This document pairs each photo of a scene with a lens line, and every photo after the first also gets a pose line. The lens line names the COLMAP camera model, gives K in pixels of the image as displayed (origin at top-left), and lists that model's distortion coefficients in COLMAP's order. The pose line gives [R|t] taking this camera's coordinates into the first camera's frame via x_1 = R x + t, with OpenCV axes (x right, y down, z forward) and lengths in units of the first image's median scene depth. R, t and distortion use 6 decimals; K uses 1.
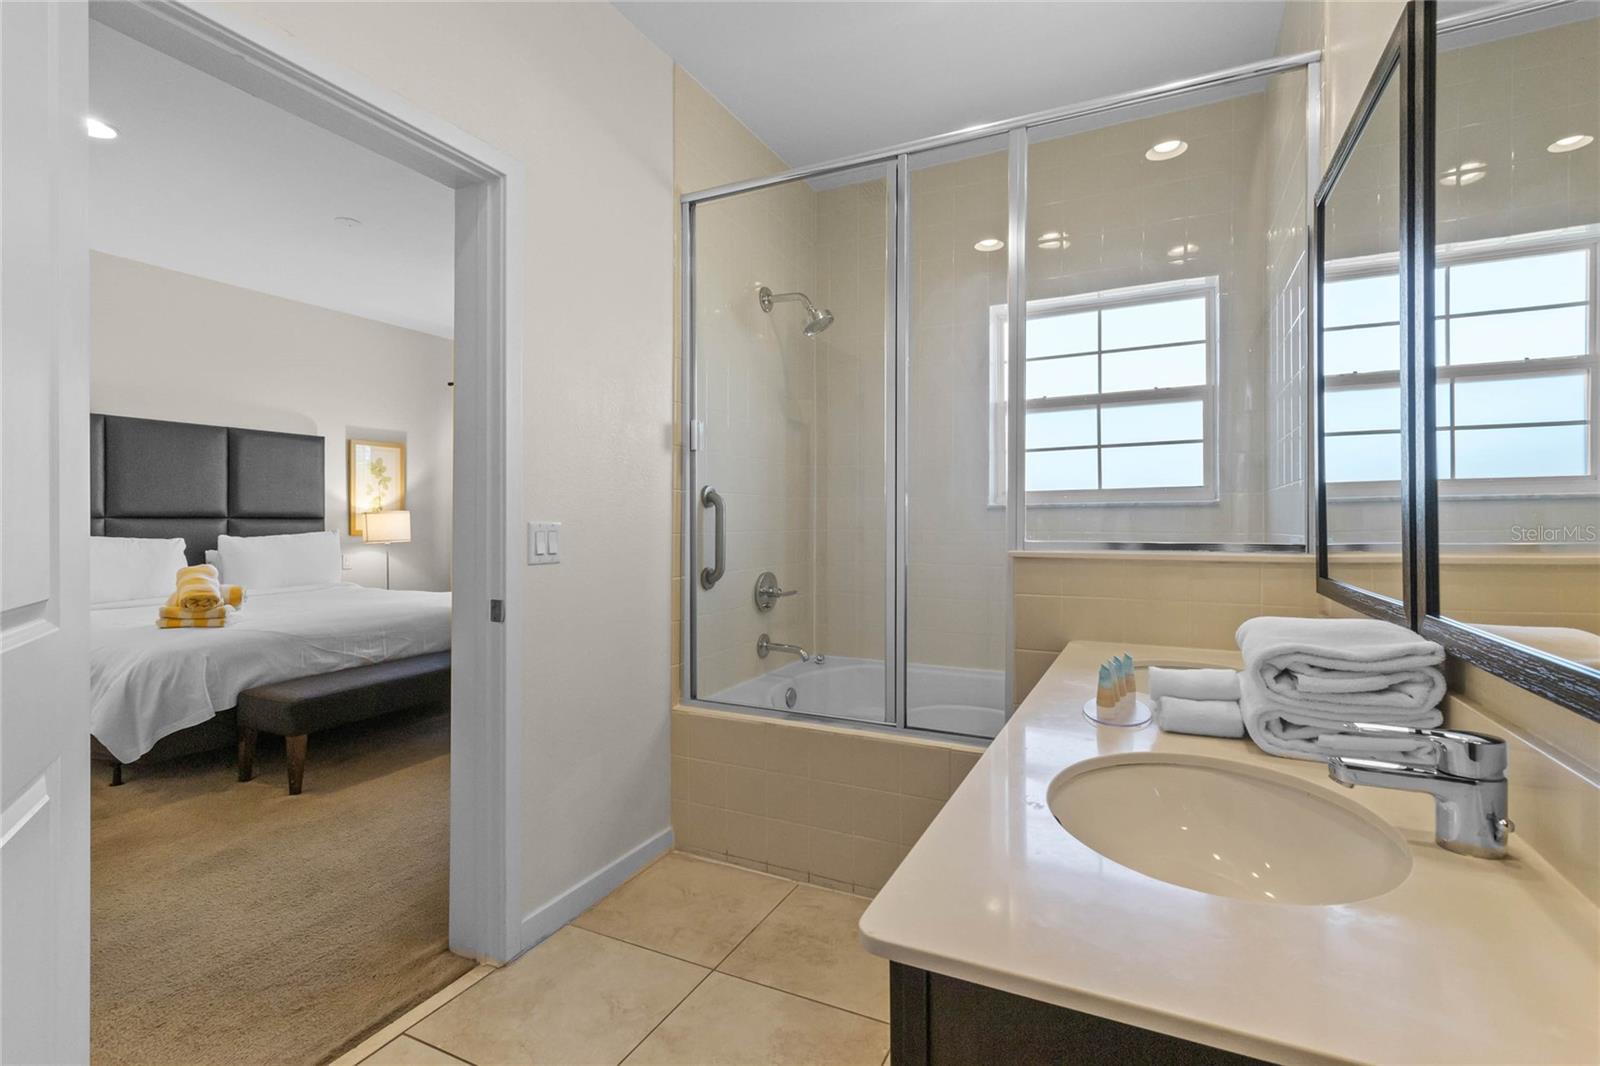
lens RADIAL K [[744.3, 0, 805.2], [0, 744.3, 521.3], [0, 0, 1]] dist [0.002920, 0.000063]
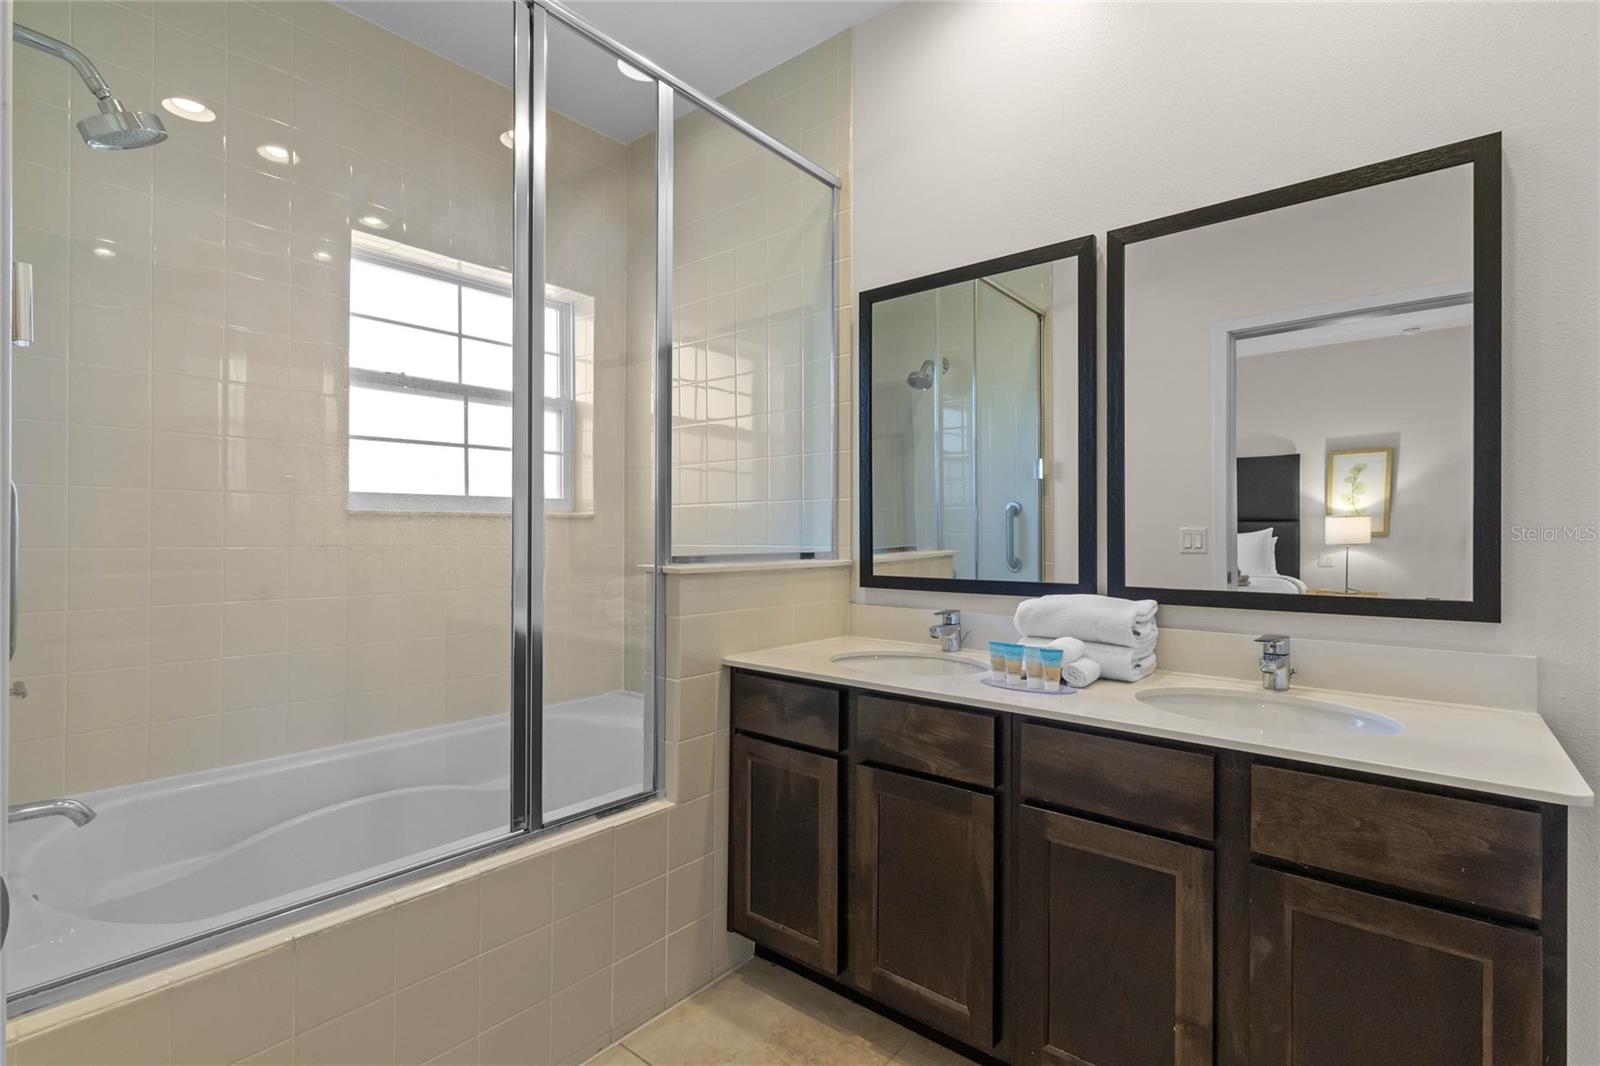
lens RADIAL K [[744.3, 0, 808.1], [0, 744.3, 535.5], [0, 0, 1]] dist [0.002920, 0.000063]
pose [[0.215721, -0.006601, 0.976433, -0.354218], [0.002874, 0.999977, 0.006126, -0.001075], [-0.976451, 0.001484, 0.215735, 0.429225]]
